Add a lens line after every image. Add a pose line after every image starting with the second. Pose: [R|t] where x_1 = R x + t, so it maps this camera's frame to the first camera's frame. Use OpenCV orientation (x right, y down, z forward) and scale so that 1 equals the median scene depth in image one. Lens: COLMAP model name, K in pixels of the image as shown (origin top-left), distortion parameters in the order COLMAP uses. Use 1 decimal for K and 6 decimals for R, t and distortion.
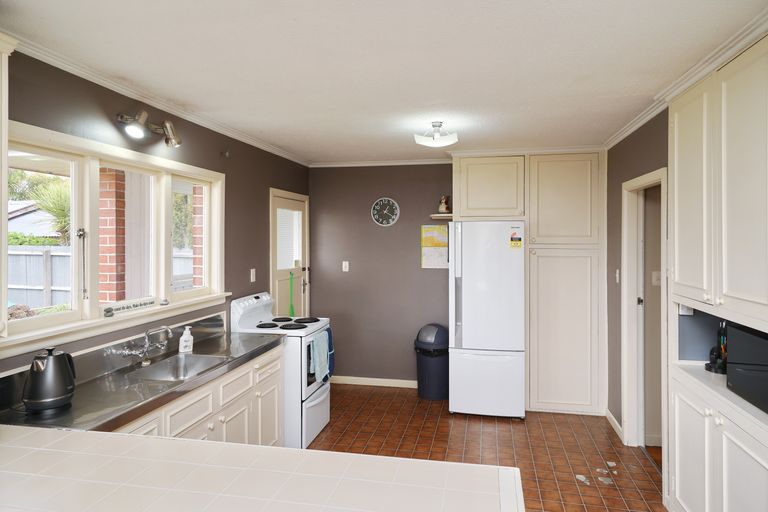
lens RADIAL K [[495.6, 0, 384.7], [0, 495.6, 237.7], [0, 0, 1]] dist [-0.000230, 0.000022]
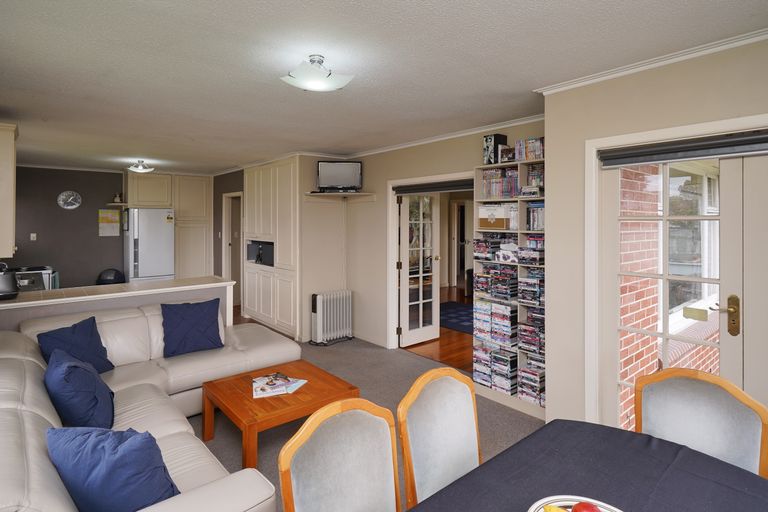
lens RADIAL K [[403.4, 0, 384.2], [0, 403.4, 219.5], [0, 0, 1]] dist [0.000138, 0.000030]
pose [[0.622231, 0.003183, 0.782827, -0.444948], [-0.001618, 0.999995, -0.002780, 0.011133], [-0.782832, 0.000463, 0.622233, -0.640855]]
